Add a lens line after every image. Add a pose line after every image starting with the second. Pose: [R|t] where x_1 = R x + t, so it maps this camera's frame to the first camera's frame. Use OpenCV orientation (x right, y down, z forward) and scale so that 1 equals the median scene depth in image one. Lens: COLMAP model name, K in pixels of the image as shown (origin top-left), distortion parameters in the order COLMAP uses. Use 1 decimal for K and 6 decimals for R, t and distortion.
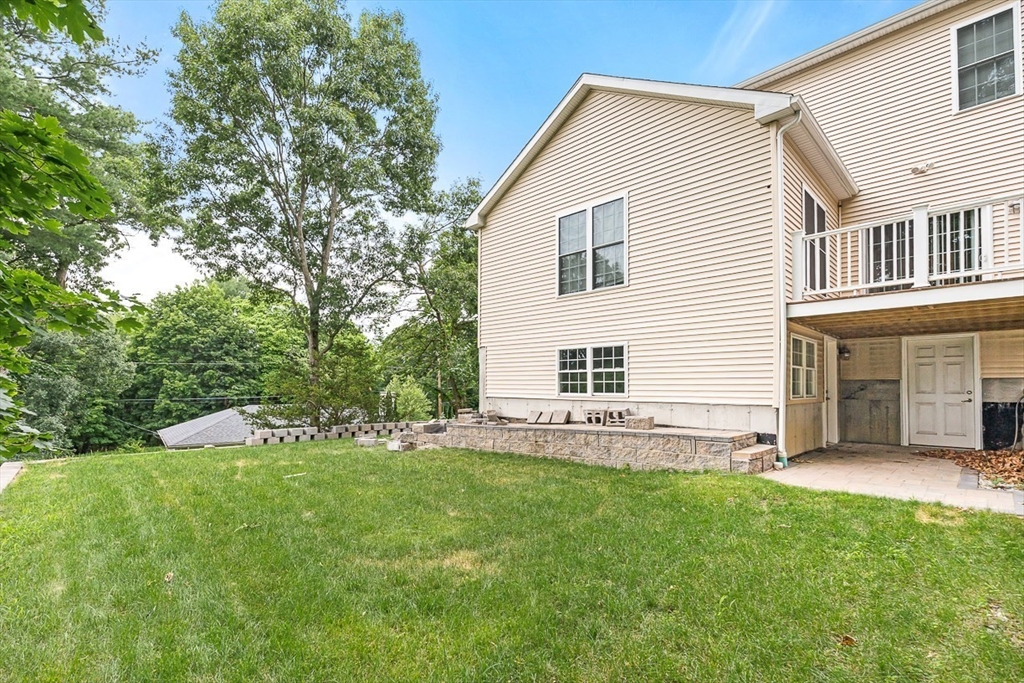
lens RADIAL K [[471.2, 0, 506.2], [0, 471.2, 379.2], [0, 0, 1]] dist [0.000696, 0.000058]
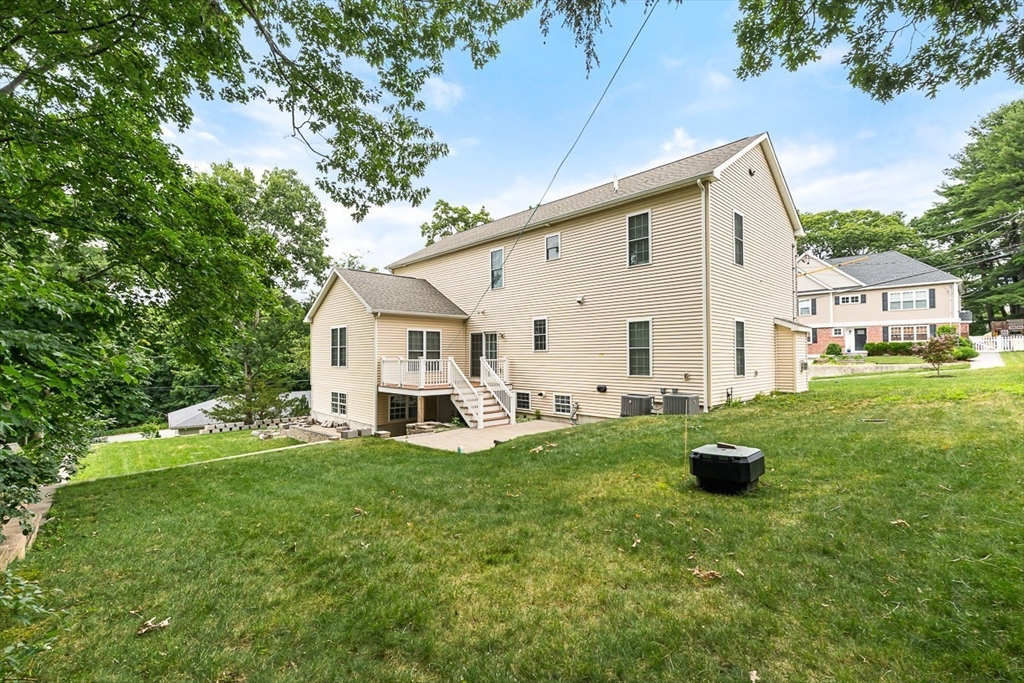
lens RADIAL K [[446.8, 0, 494.5], [0, 446.8, 327.6], [0, 0, 1]] dist [0.000244, 0.000039]
pose [[0.999363, -0.007546, -0.034871, 0.780350], [0.005633, 0.998489, -0.054653, -0.200526], [0.035231, 0.054422, 0.997896, -0.835049]]
